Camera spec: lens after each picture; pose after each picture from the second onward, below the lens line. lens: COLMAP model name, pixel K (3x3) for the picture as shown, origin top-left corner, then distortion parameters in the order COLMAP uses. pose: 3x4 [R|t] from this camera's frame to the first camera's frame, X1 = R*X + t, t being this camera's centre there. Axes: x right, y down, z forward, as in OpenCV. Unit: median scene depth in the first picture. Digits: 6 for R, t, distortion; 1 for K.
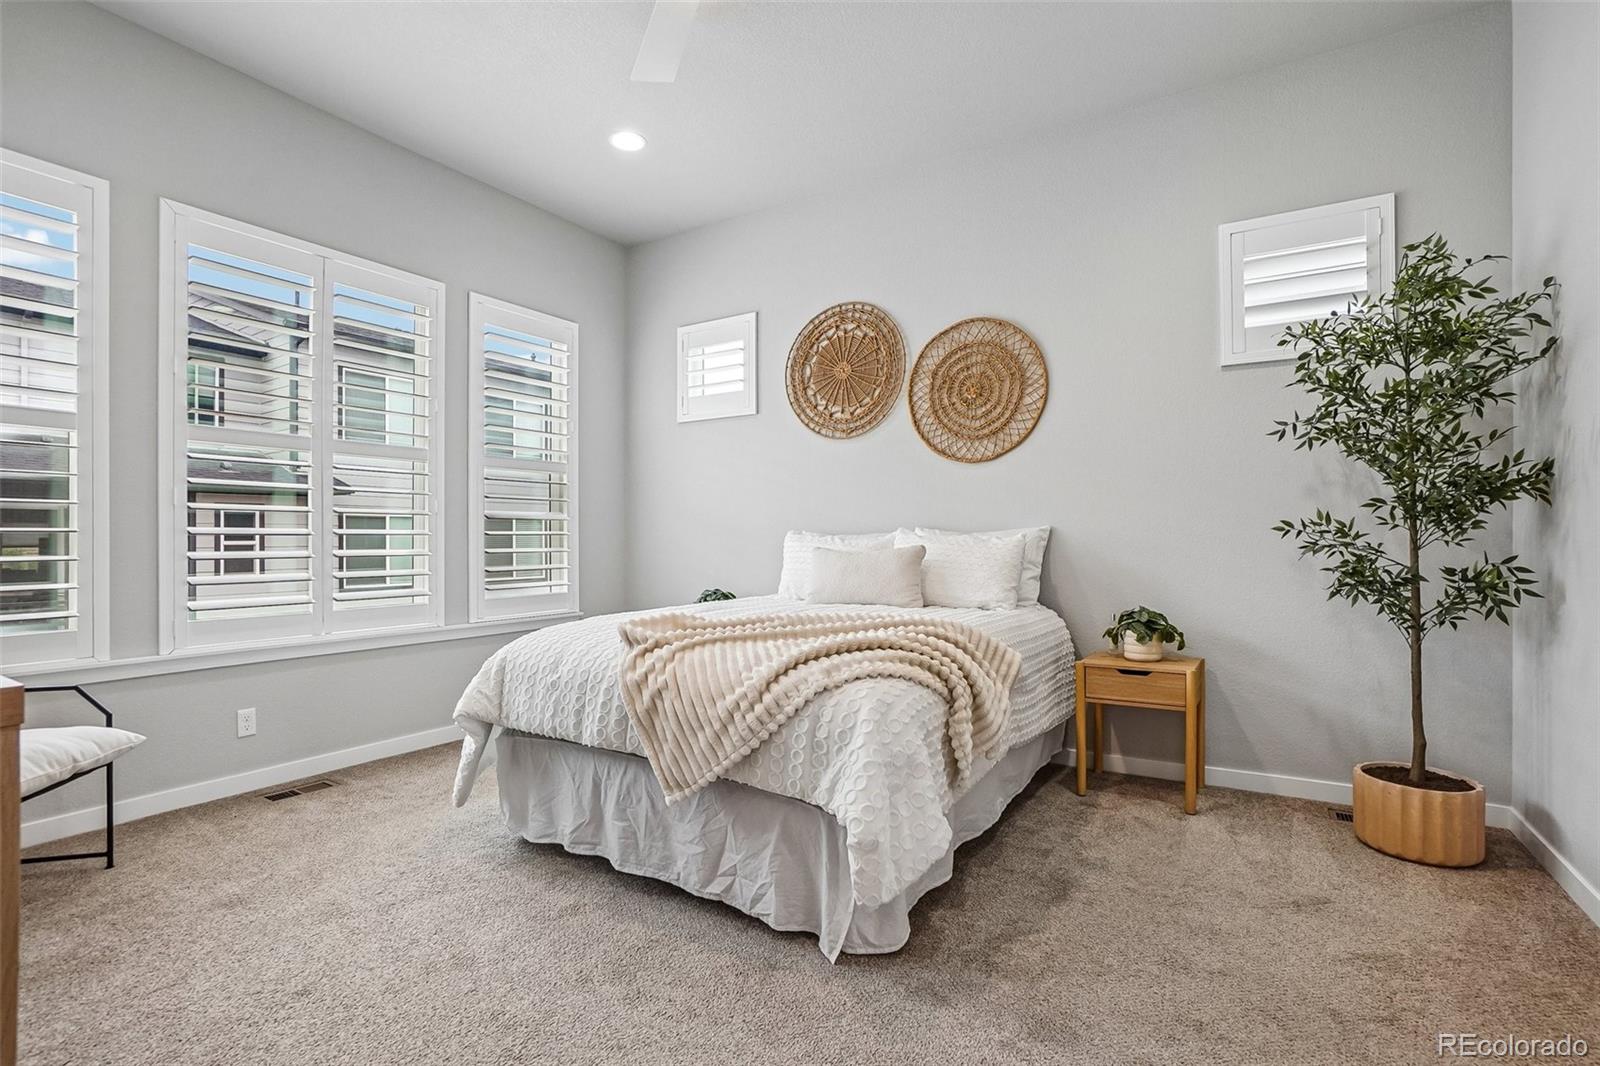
lens RADIAL K [[735.1, 0, 765.2], [0, 735.1, 548.0], [0, 0, 1]] dist [-0.024733, 0.002936]
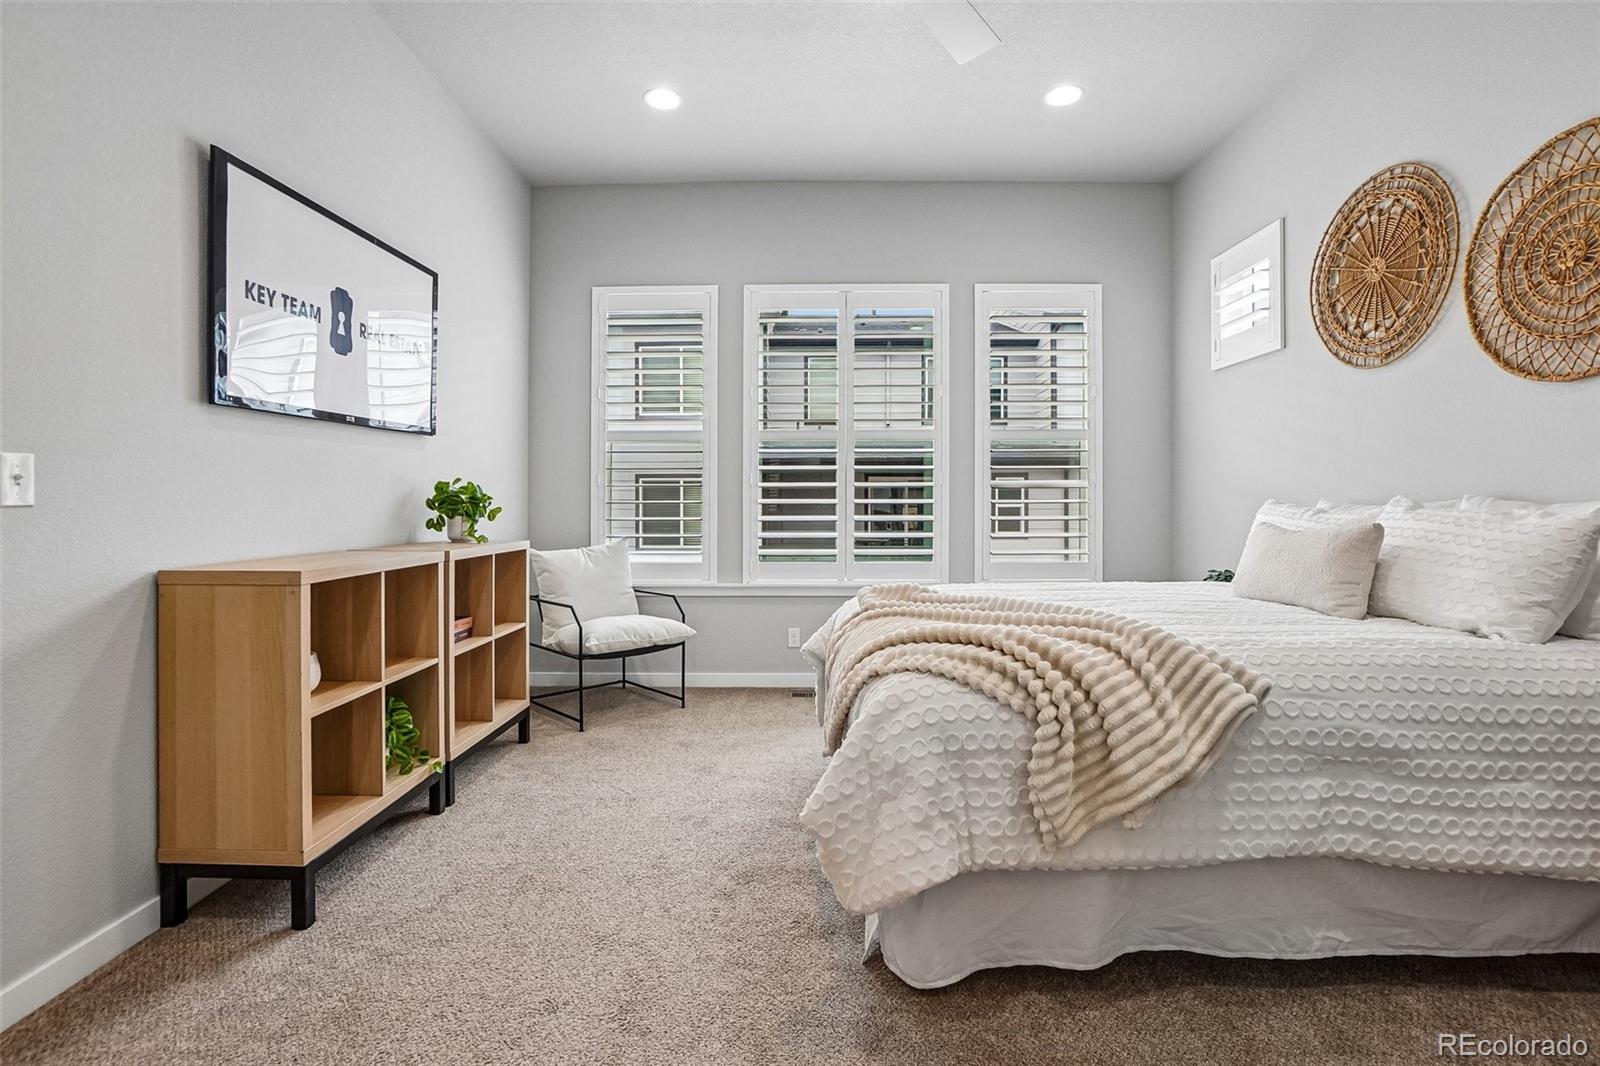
lens RADIAL K [[735.1, 0, 837.0], [0, 735.1, 503.5], [0, 0, 1]] dist [-0.024733, 0.002936]
pose [[0.569456, 0.002322, -0.822019, 0.388563], [-0.010894, 0.999930, -0.004723, -0.010530], [0.821950, 0.011645, 0.569441, 0.193986]]
